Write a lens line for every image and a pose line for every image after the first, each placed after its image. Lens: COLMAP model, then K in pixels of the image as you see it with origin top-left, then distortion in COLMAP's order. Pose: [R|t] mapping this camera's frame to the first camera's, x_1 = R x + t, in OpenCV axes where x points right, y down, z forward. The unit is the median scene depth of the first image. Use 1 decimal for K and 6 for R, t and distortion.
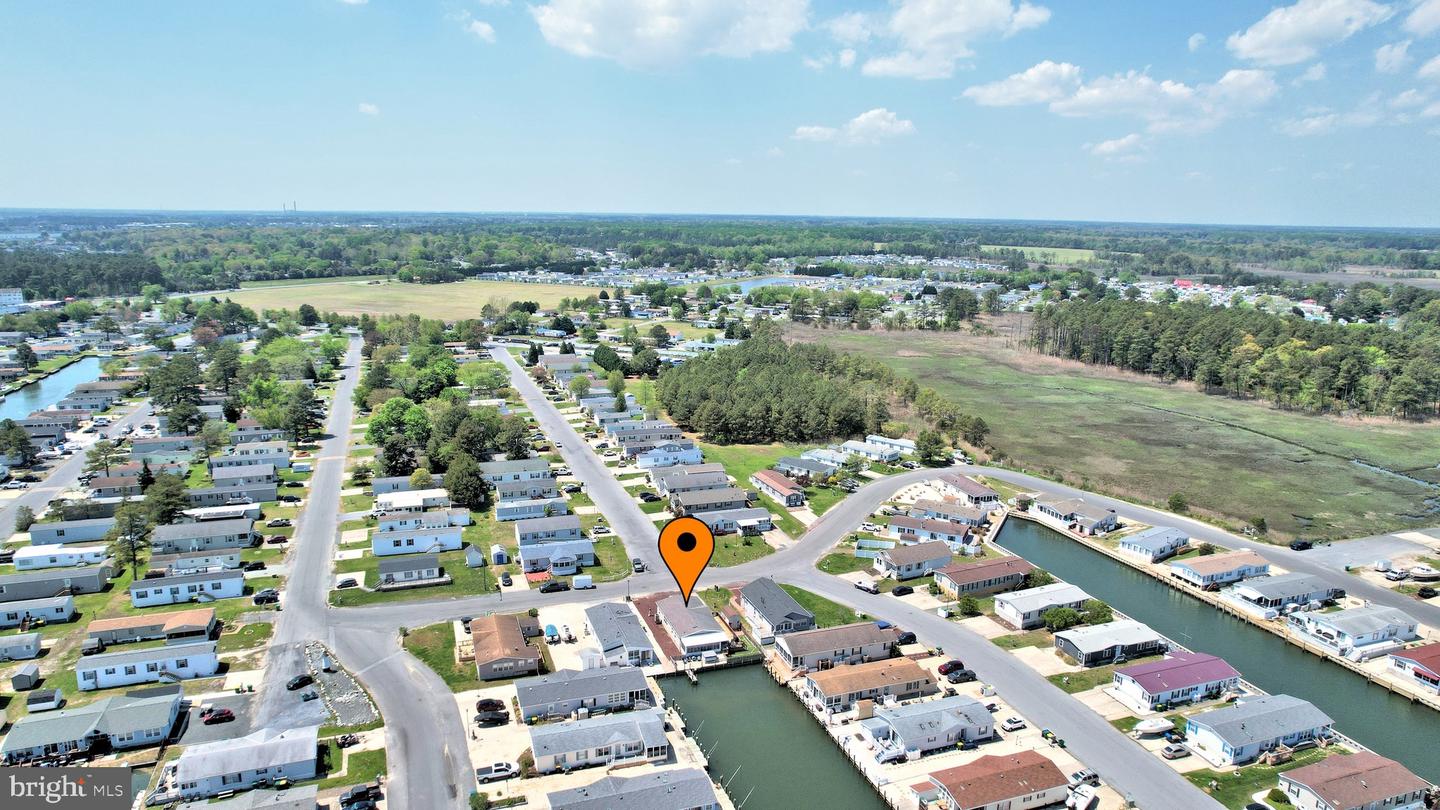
lens RADIAL K [[920.0, 0, 716.1], [0, 920.0, 410.0], [0, 0, 1]] dist [-0.069164, 0.064146]
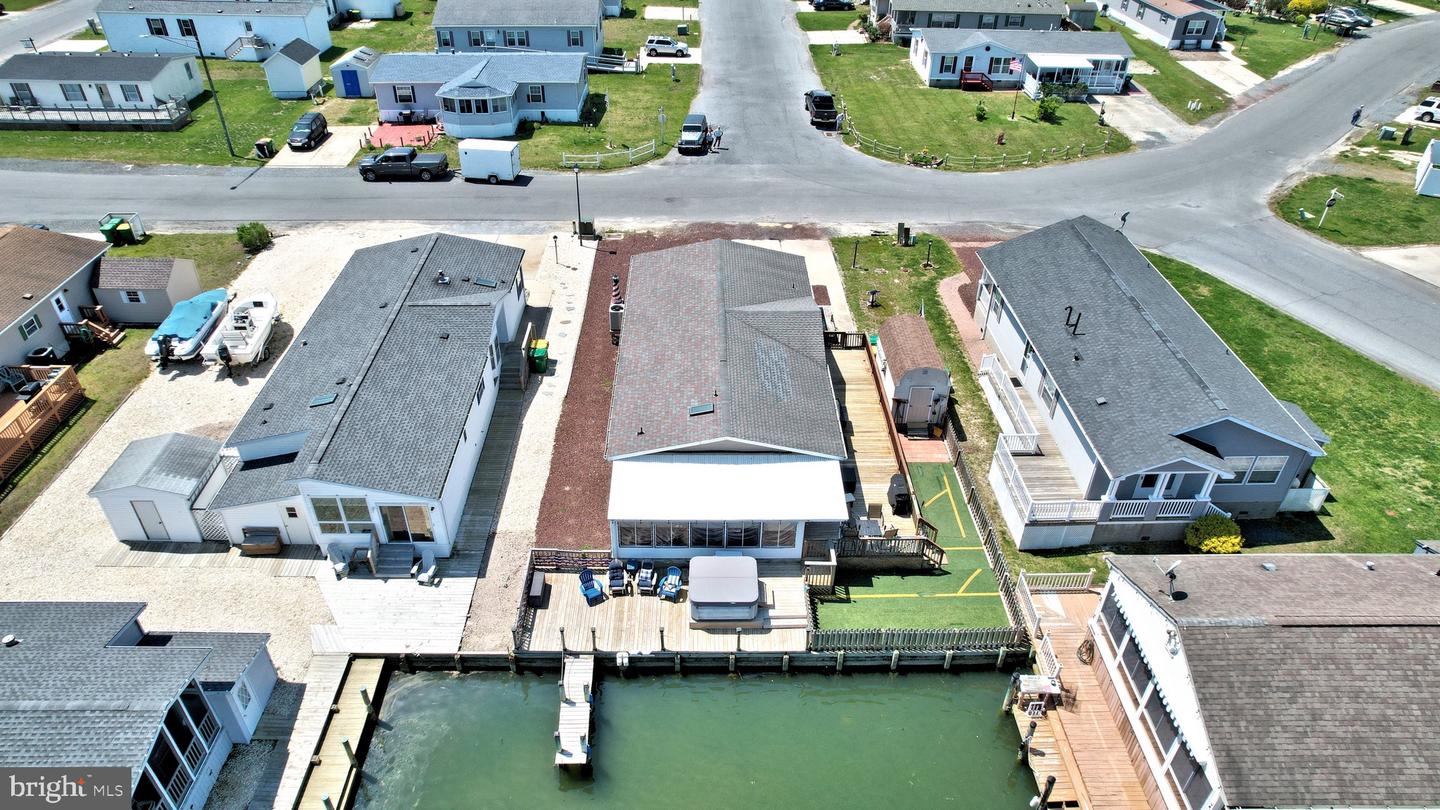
lens RADIAL K [[920.0, 0, 716.1], [0, 920.0, 410.0], [0, 0, 1]] dist [-0.069164, 0.064146]
pose [[0.948316, 0.183496, -0.258895, 0.026216], [-0.067404, 0.913719, 0.400716, 0.125138], [0.310088, -0.362555, 0.878863, 0.664948]]
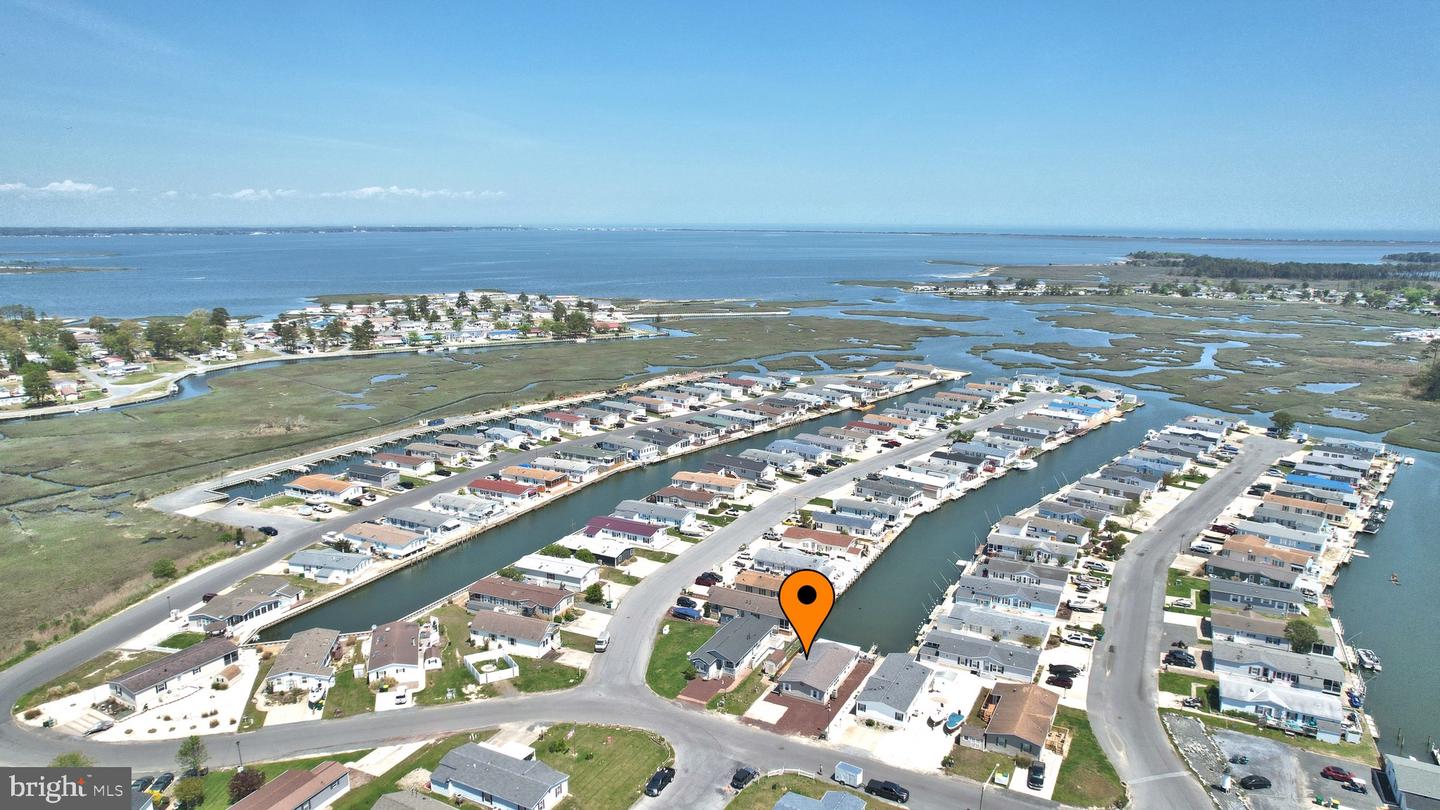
lens RADIAL K [[920.0, 0, 716.1], [0, 920.0, 410.0], [0, 0, 1]] dist [-0.069164, 0.064146]
pose [[-0.682762, -0.164340, 0.711919, -0.488235], [0.144728, 0.924649, 0.352248, -0.304113], [-0.716163, 0.343536, -0.607530, 1.303452]]
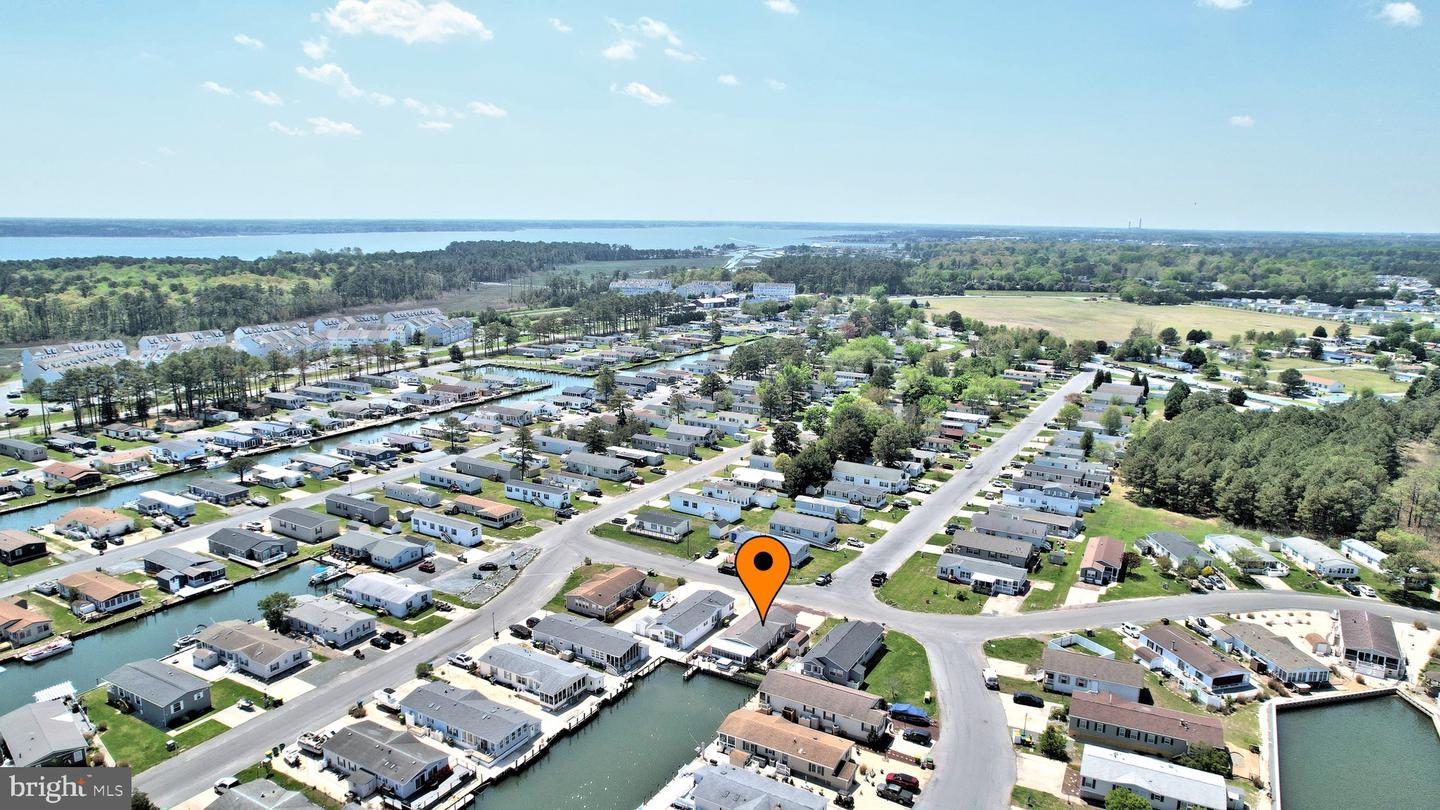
lens RADIAL K [[920.0, 0, 716.1], [0, 920.0, 410.0], [0, 0, 1]] dist [-0.069164, 0.064146]
pose [[0.645230, 0.151258, -0.748866, 0.540689], [-0.165357, 0.984620, 0.056403, -0.044317], [0.745879, 0.087437, 0.660317, 0.246672]]
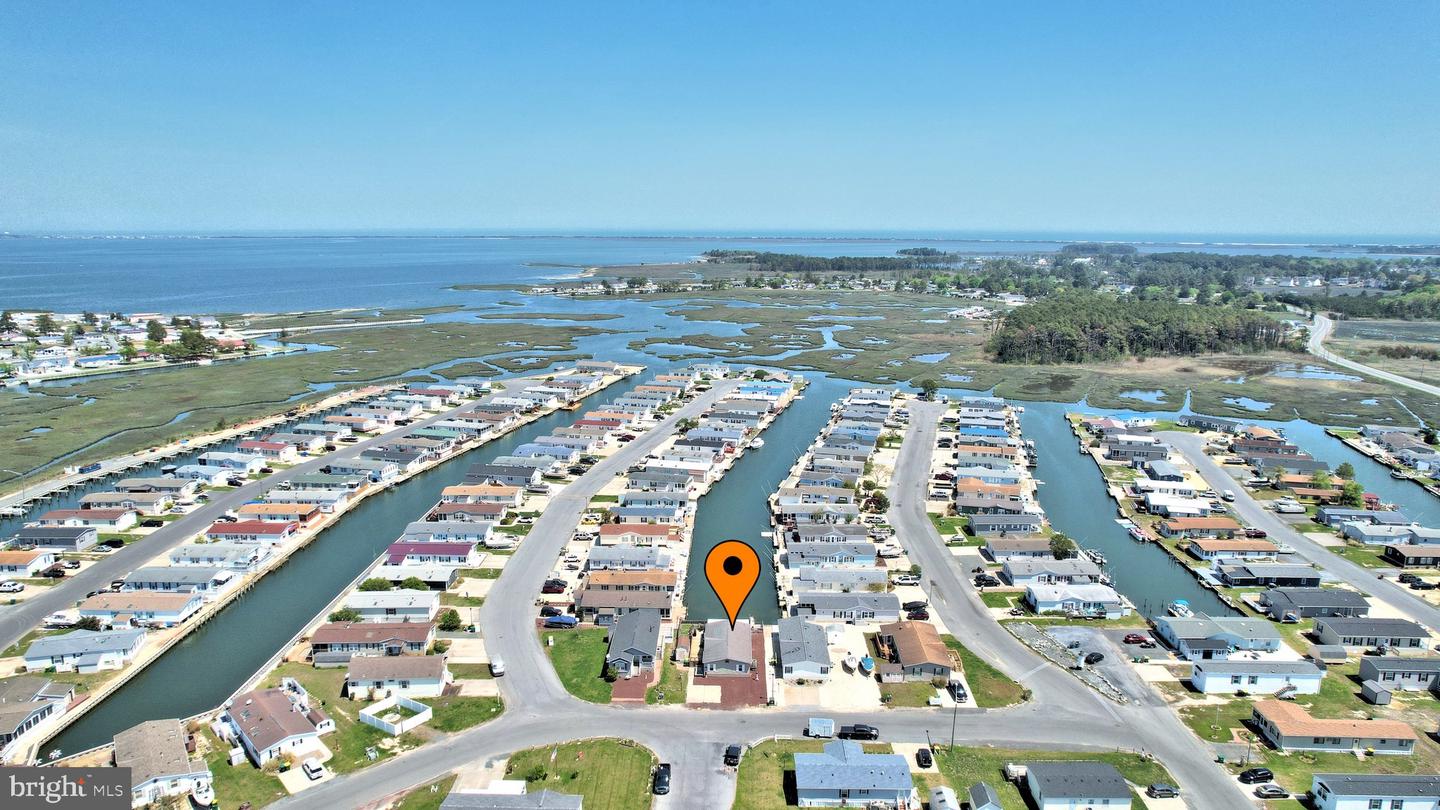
lens RADIAL K [[920.0, 0, 716.1], [0, 920.0, 410.0], [0, 0, 1]] dist [-0.069164, 0.064146]
pose [[-0.934472, -0.086953, 0.345255, -0.281508], [0.060773, 0.916531, 0.395319, -0.329718], [-0.350812, 0.390397, -0.851188, 1.462047]]
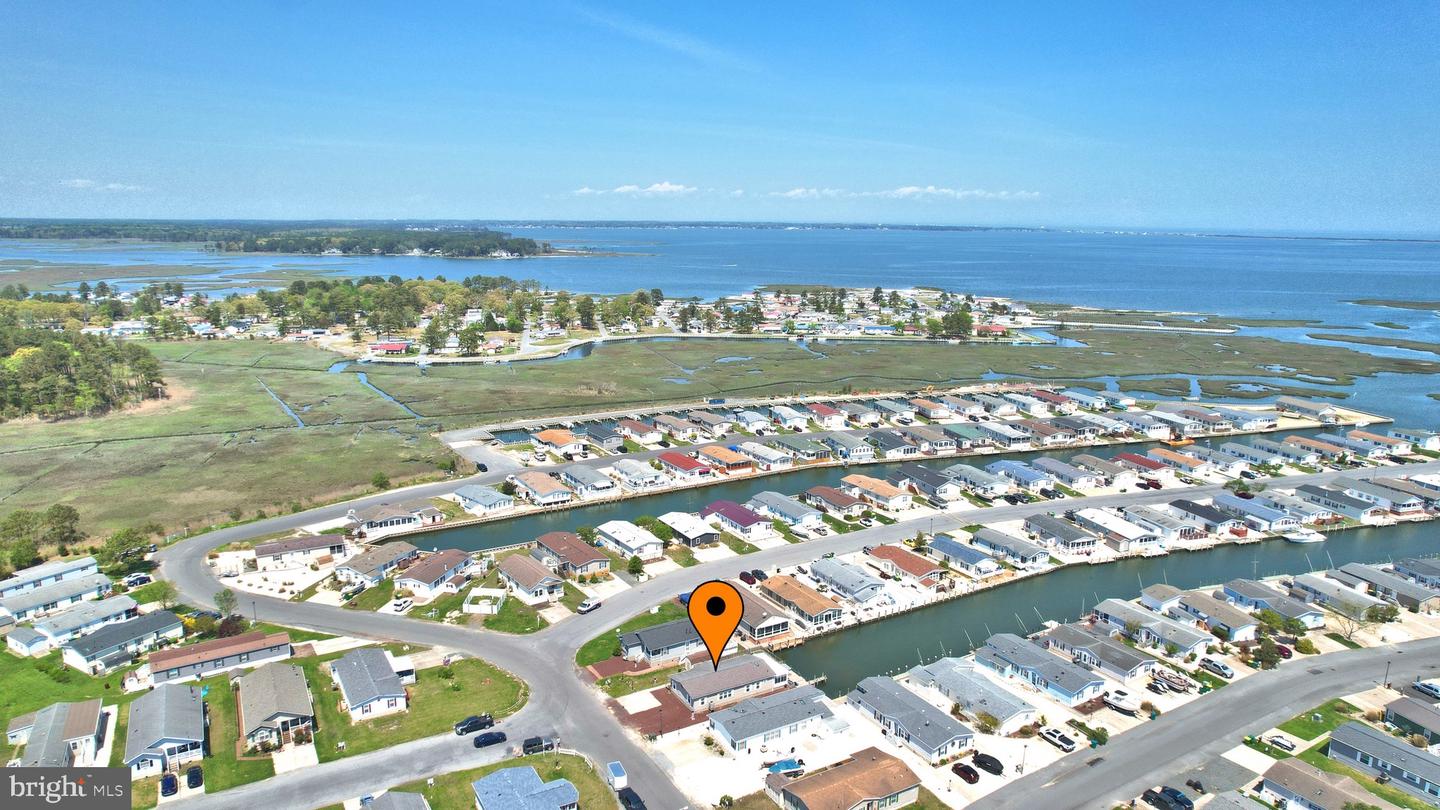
lens RADIAL K [[920.0, 0, 716.1], [0, 920.0, 410.0], [0, 0, 1]] dist [-0.069164, 0.064146]
pose [[-0.193246, -0.218631, 0.956481, -0.691357], [0.198335, 0.946027, 0.256312, -0.208844], [-0.960895, 0.239235, -0.139453, 0.895654]]
